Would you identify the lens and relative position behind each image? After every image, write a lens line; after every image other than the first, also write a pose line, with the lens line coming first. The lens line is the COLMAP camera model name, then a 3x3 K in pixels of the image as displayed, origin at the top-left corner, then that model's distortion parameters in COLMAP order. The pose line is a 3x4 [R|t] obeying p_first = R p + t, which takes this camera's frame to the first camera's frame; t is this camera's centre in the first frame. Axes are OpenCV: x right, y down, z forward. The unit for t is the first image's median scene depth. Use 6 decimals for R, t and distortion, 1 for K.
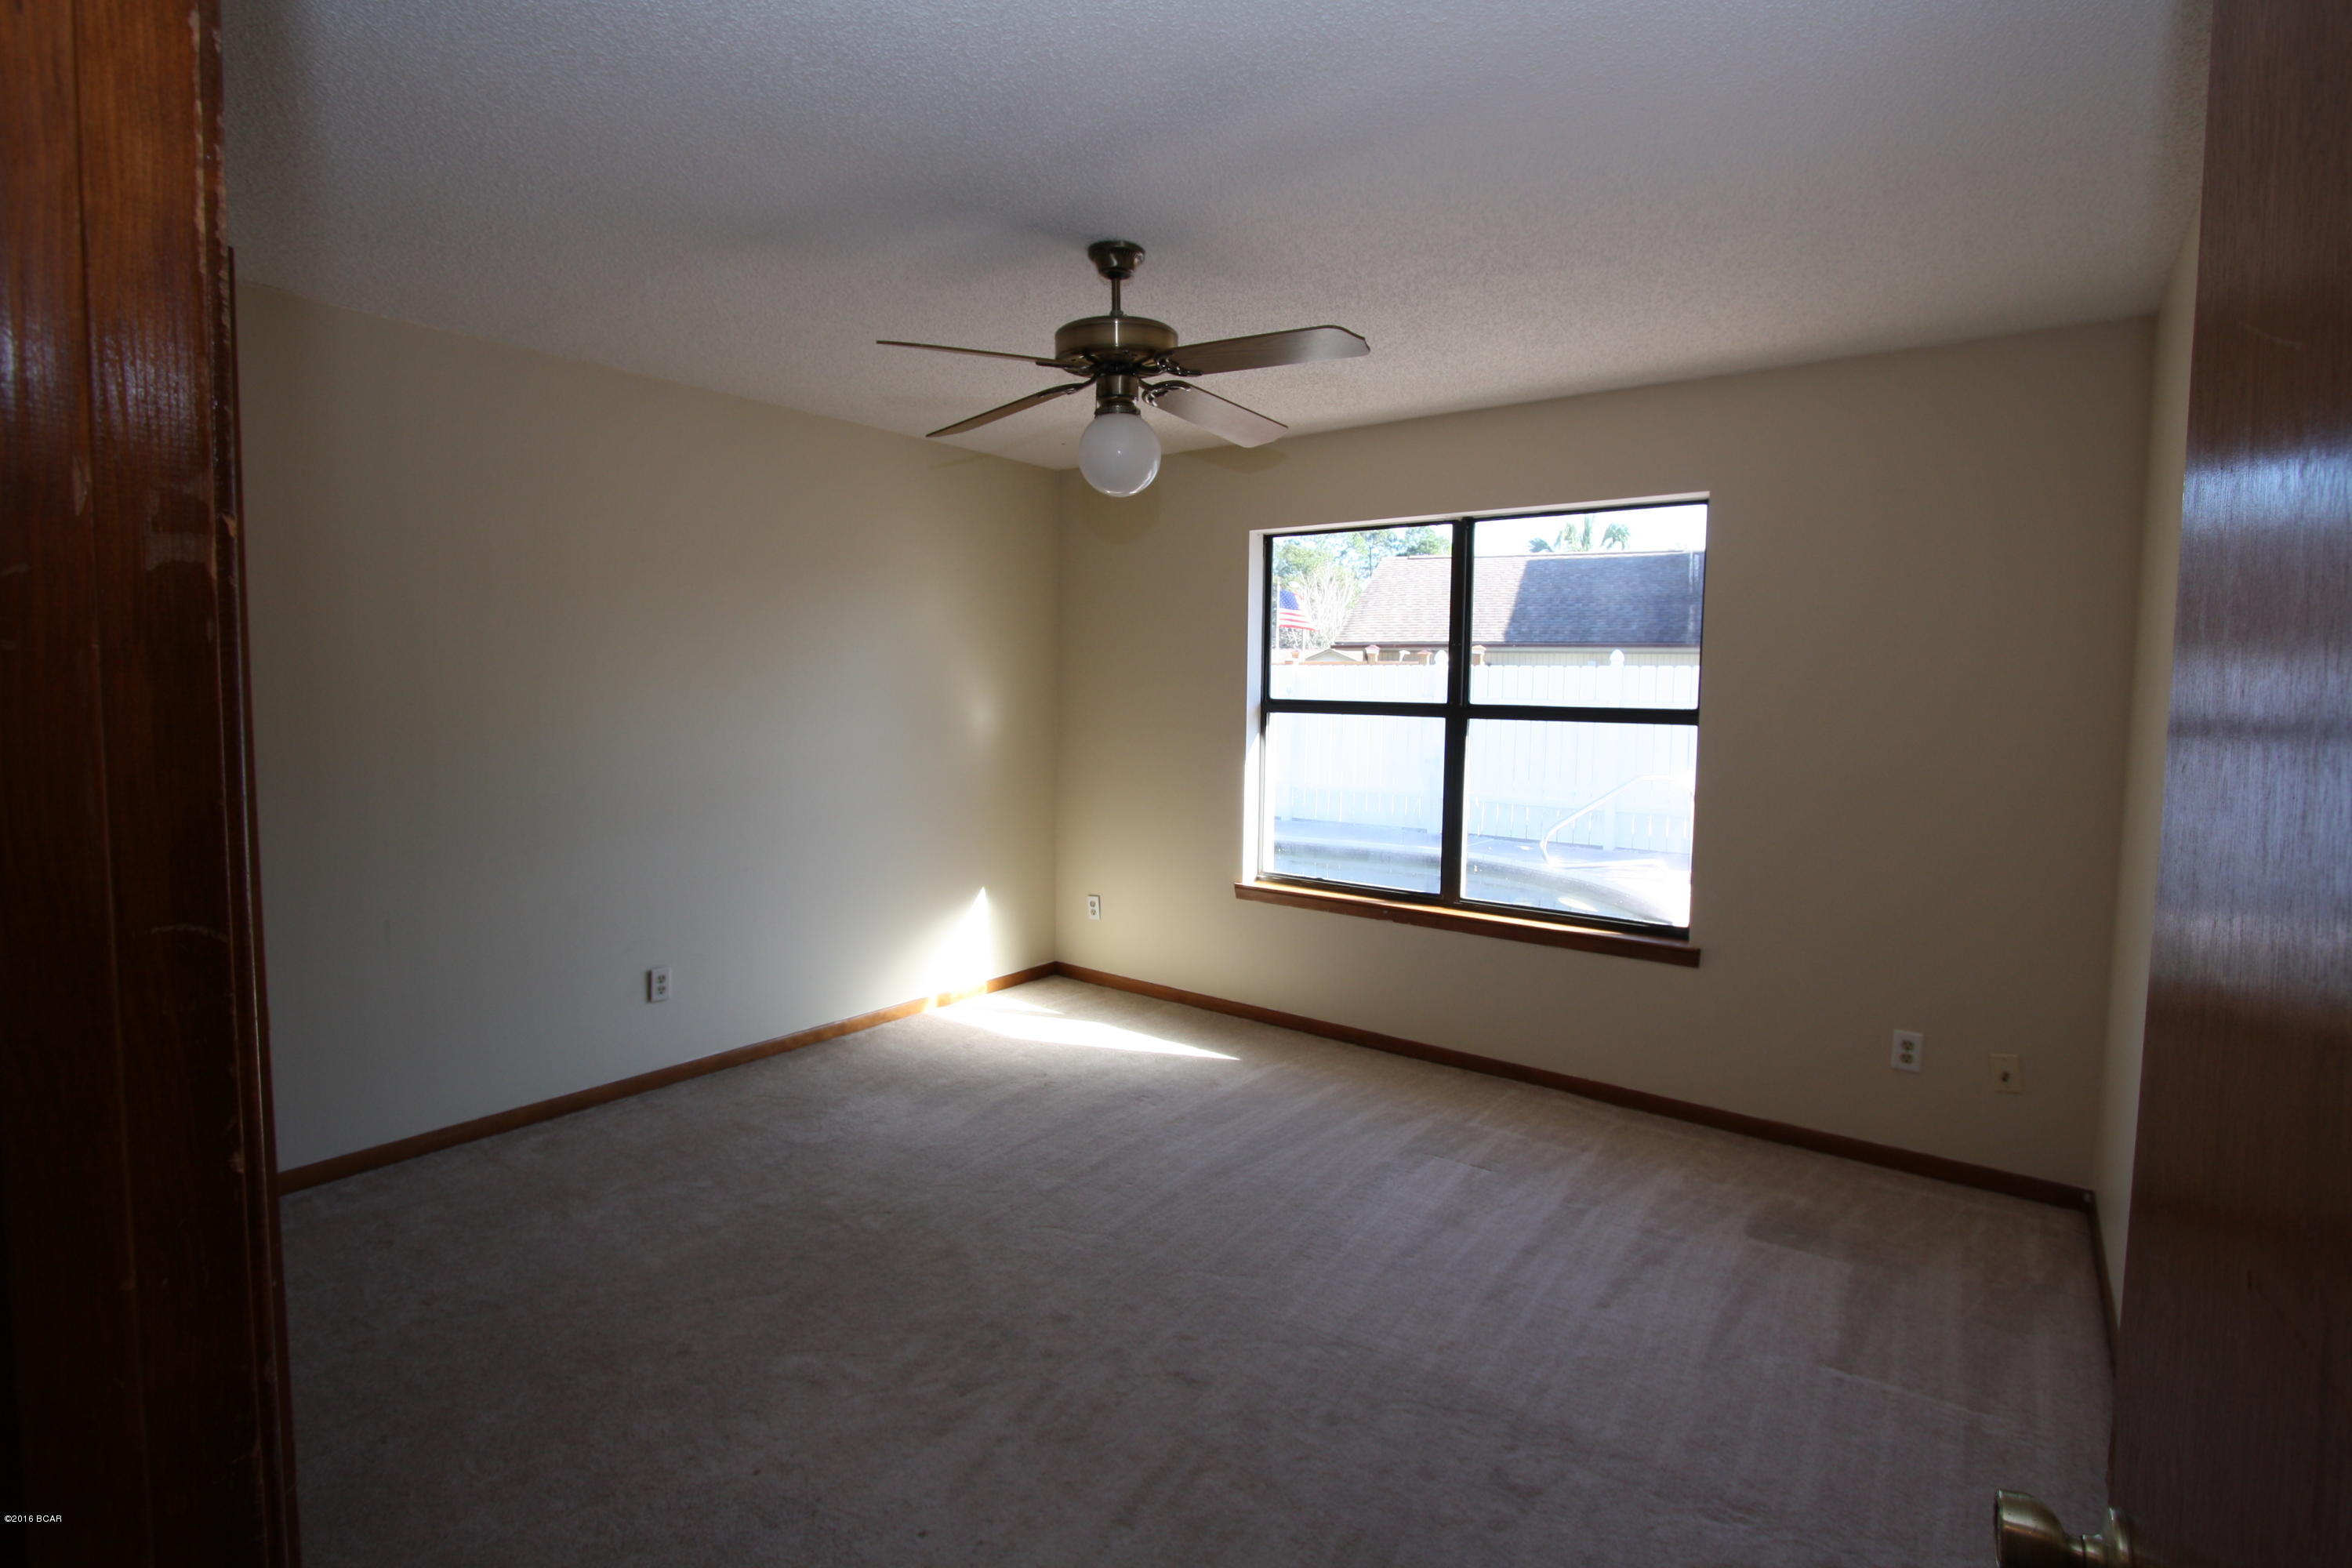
lens RADIAL K [[1100.2, 0, 1176.0], [0, 1100.2, 784.0], [0, 0, 1]] dist [-0.001740, 0.000109]
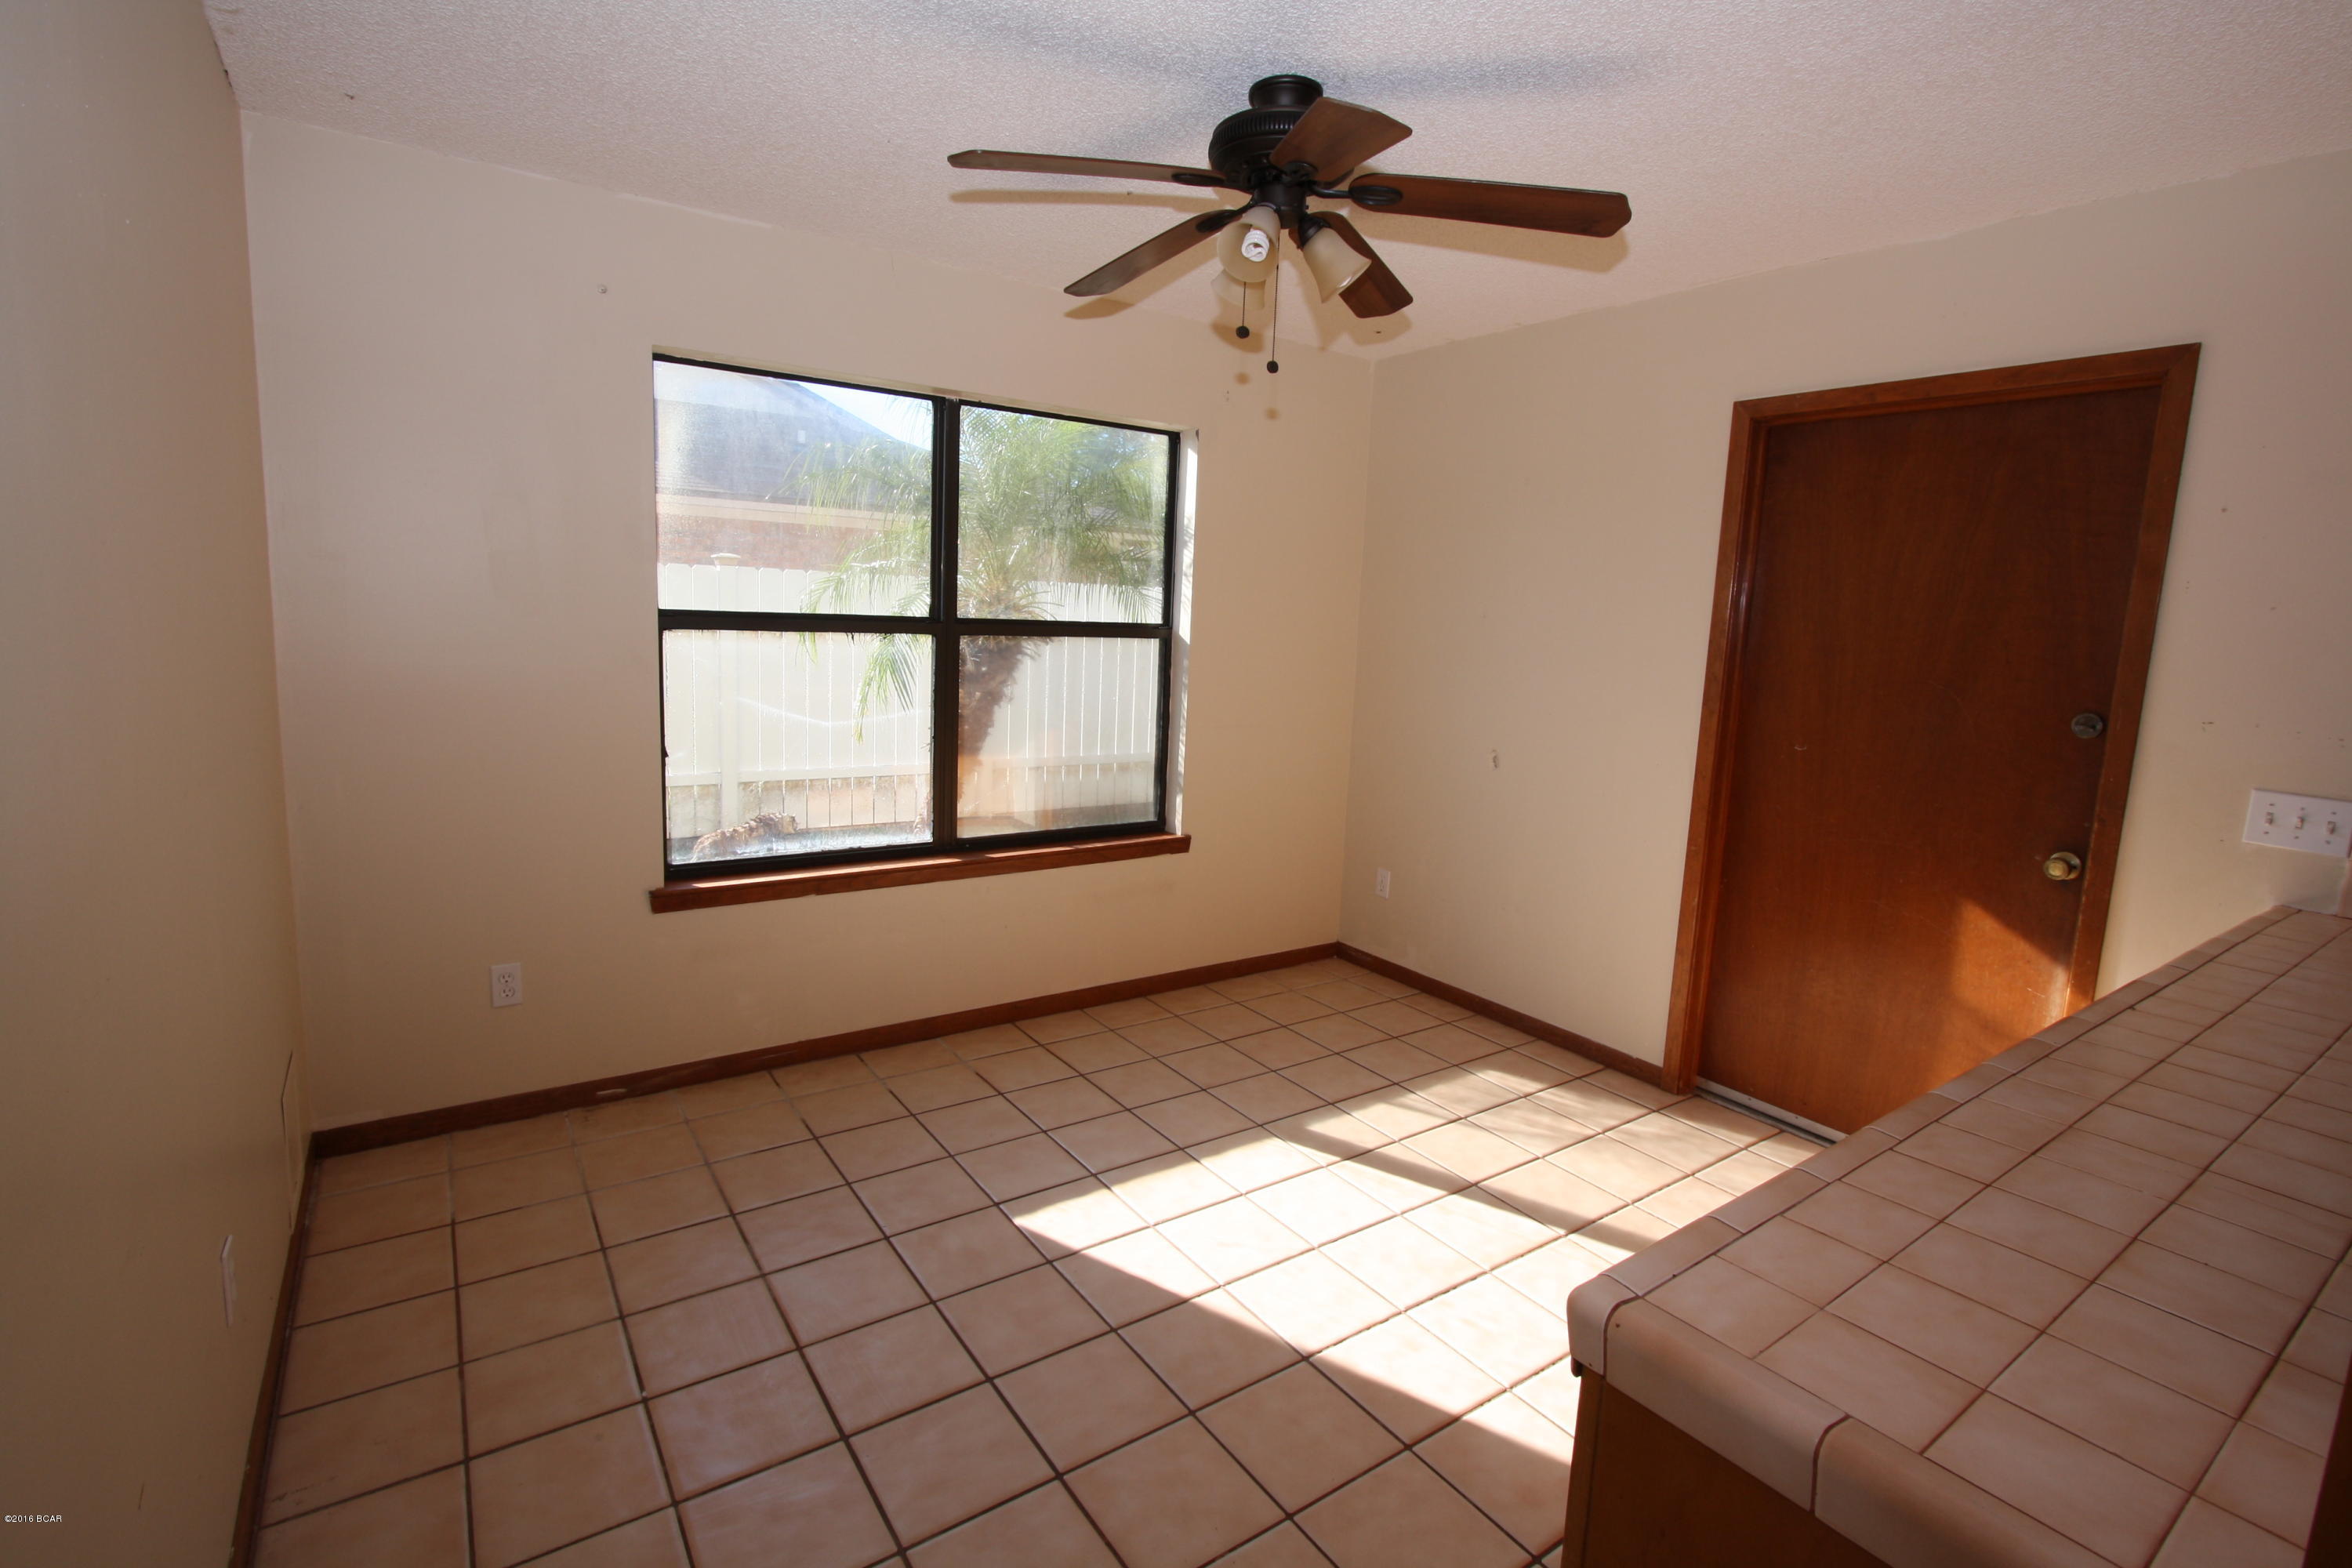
lens RADIAL K [[1100.2, 0, 1176.0], [0, 1100.2, 784.0], [0, 0, 1]] dist [-0.001740, 0.000109]
pose [[0.317024, -0.143376, 0.937517, -0.619496], [0.059837, 0.989562, 0.131101, -0.056070], [-0.946528, 0.014536, 0.322294, 0.676776]]
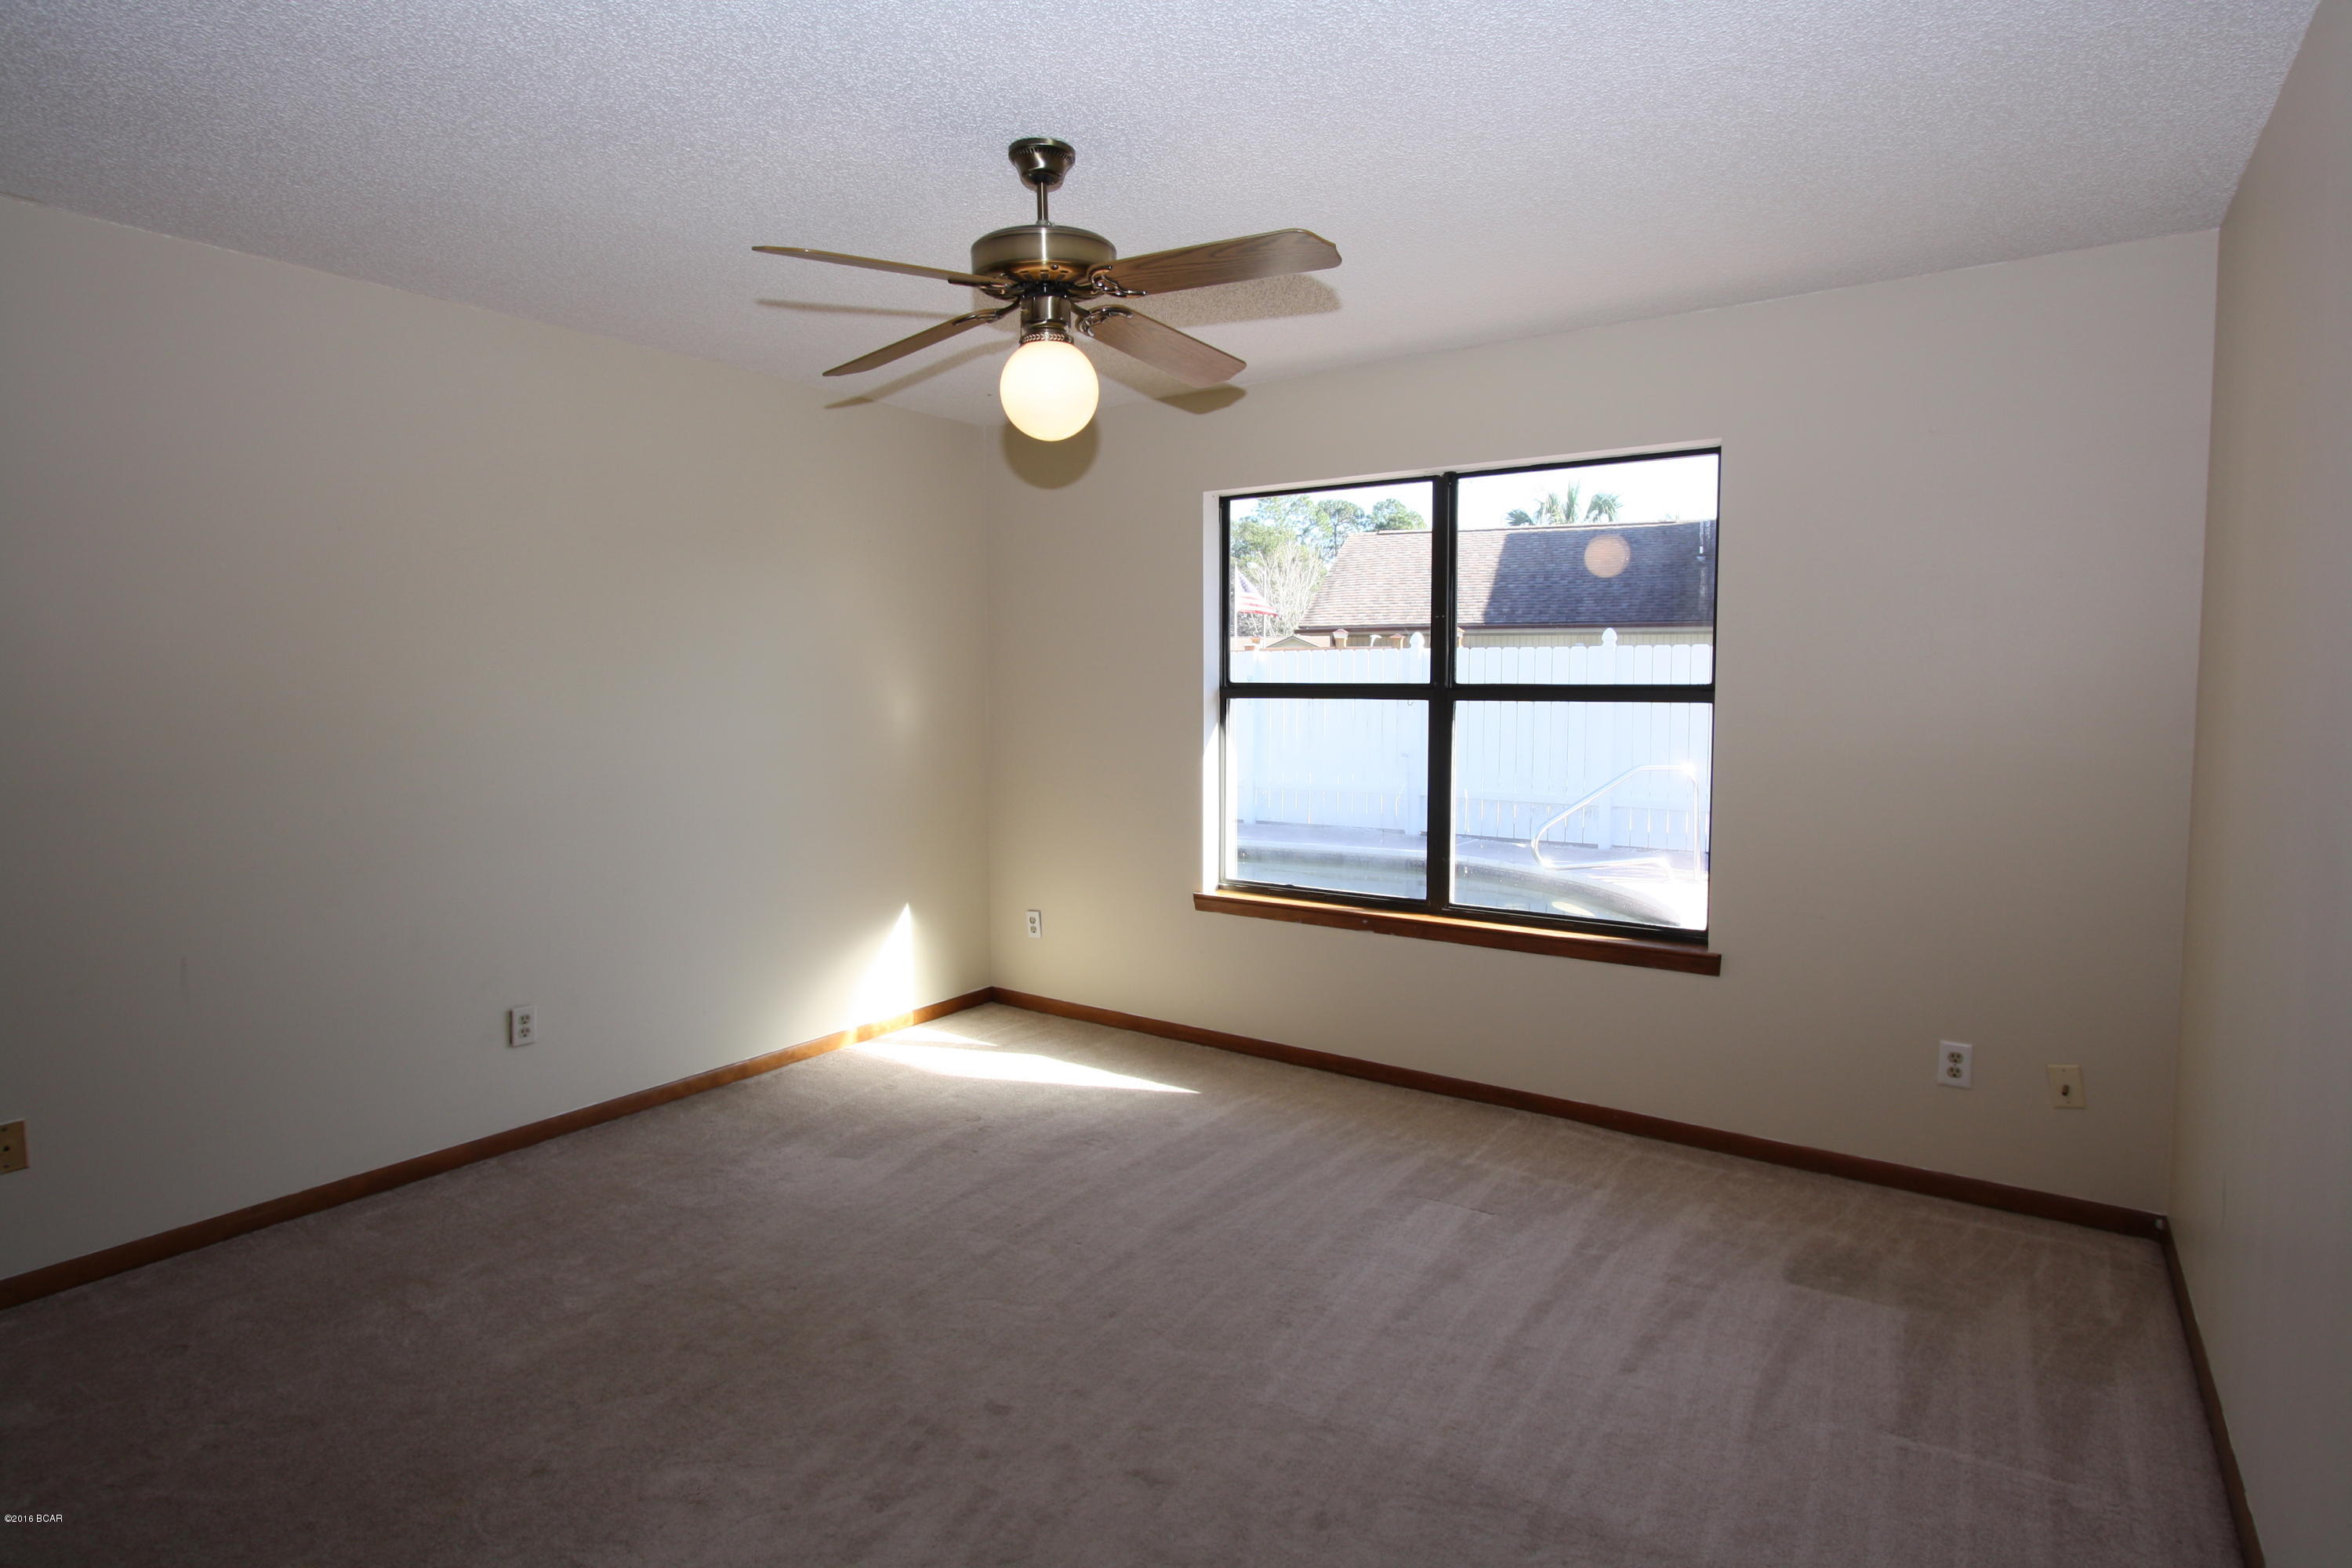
lens RADIAL K [[1202.2, 0, 1181.8], [0, 1202.2, 787.8], [0, 0, 1]] dist [-0.000061, 0.000034]
pose [[0.998811, -0.017952, 0.045321, 0.002449], [0.017977, 0.999838, -0.000128, 0.008814], [-0.045311, 0.000943, 0.998972, 0.057635]]
